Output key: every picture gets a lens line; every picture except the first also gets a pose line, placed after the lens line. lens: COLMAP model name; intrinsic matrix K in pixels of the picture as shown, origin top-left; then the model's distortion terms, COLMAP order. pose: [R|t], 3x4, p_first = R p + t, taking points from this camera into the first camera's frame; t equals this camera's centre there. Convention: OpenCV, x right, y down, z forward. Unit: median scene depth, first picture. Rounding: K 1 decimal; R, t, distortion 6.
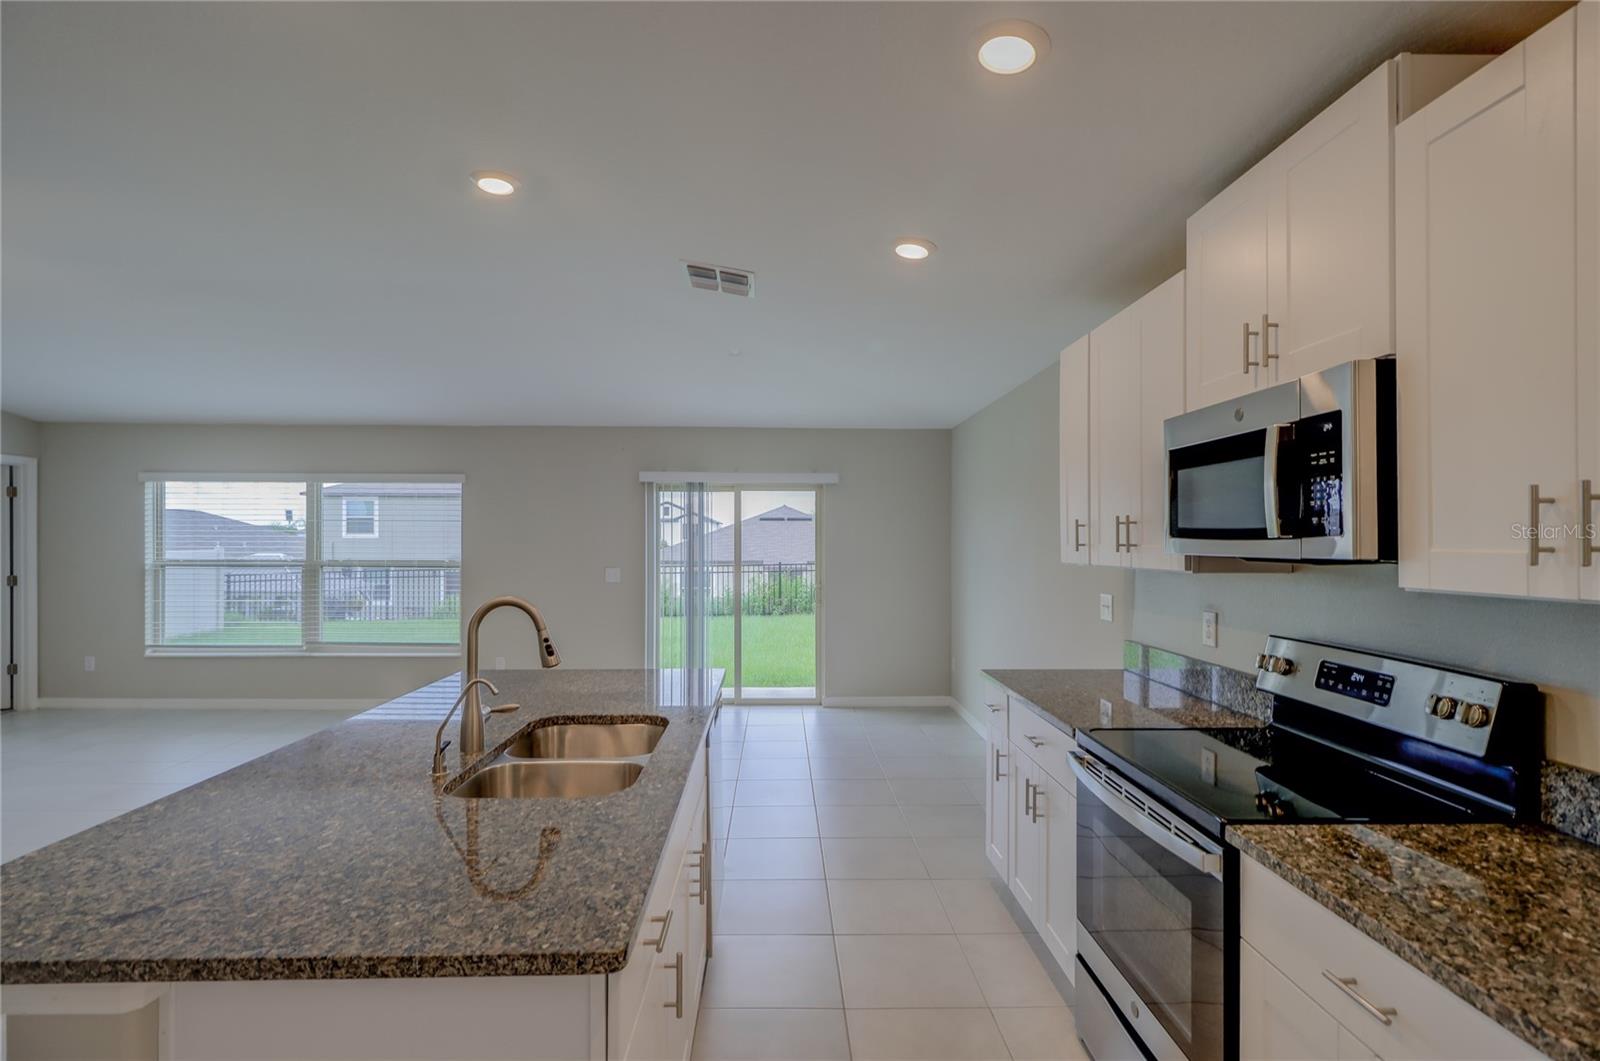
lens RADIAL K [[780.2, 0, 800.0], [0, 780.2, 530.5], [0, 0, 1]] dist [0.001260, 0.000419]
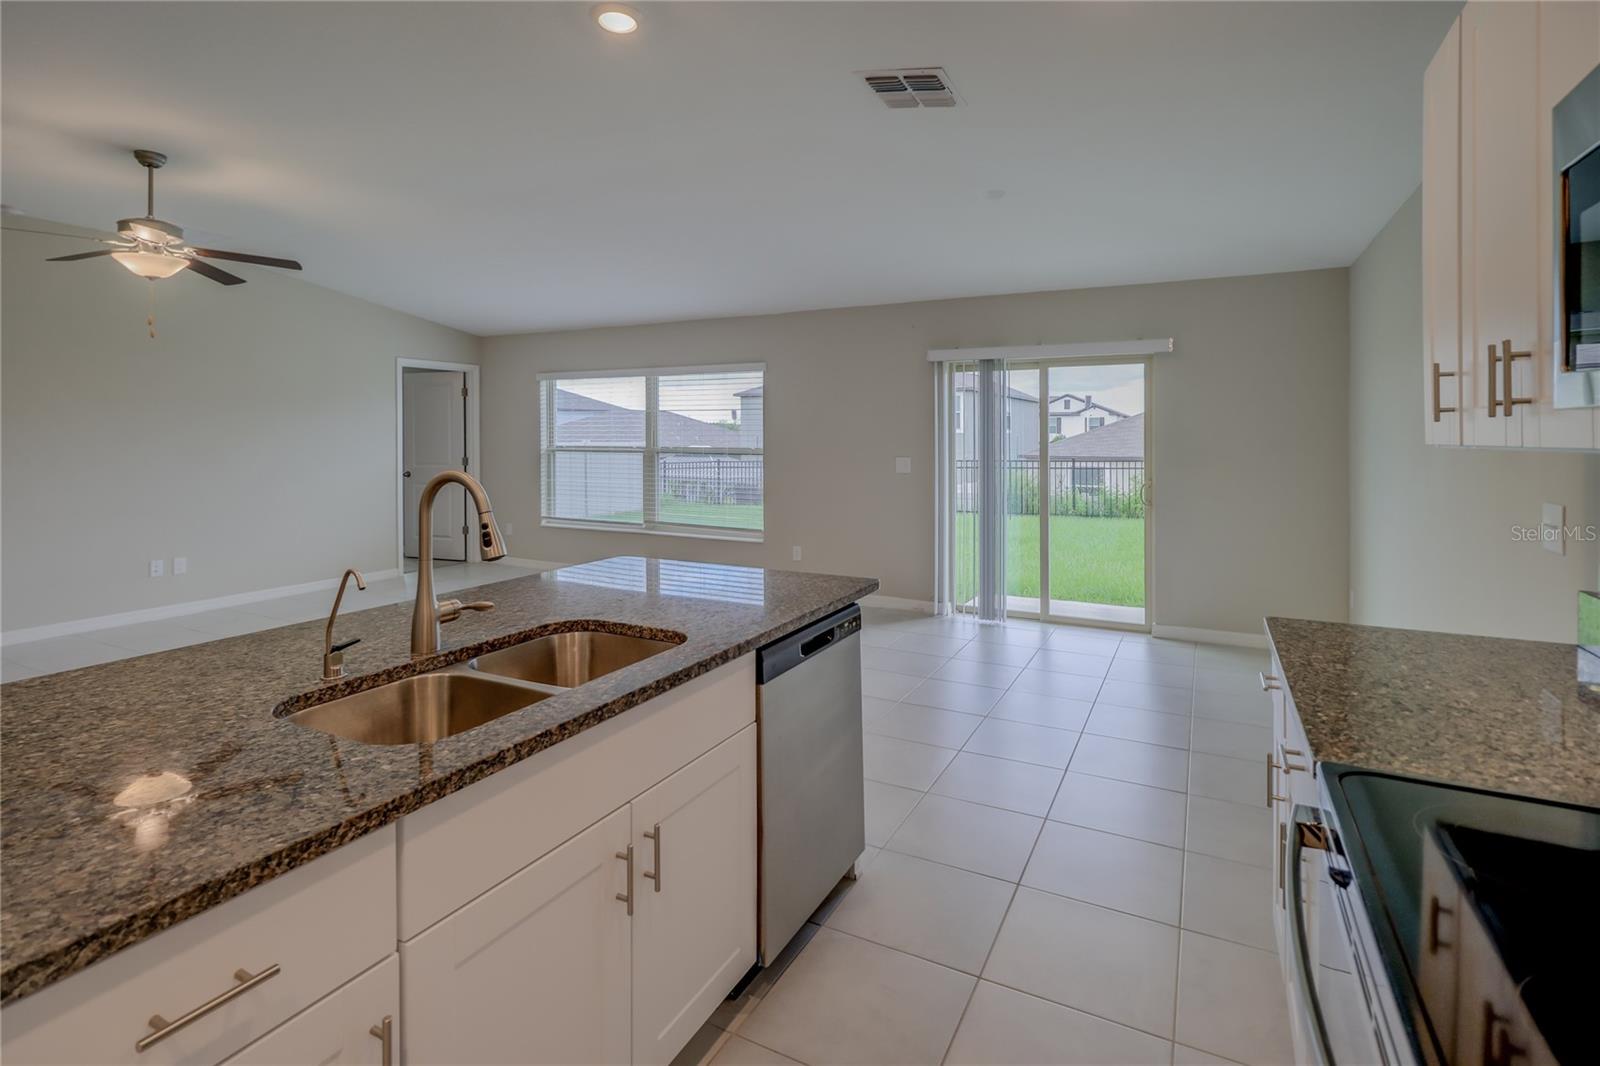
lens RADIAL K [[785.3, 0, 805.1], [0, 785.3, 429.0], [0, 0, 1]] dist [-0.002615, -0.000669]
pose [[0.875669, -0.005350, -0.482883, 0.105082], [0.007129, 0.999973, 0.001850, 0.012442], [0.482860, -0.005063, 0.875683, 0.136039]]
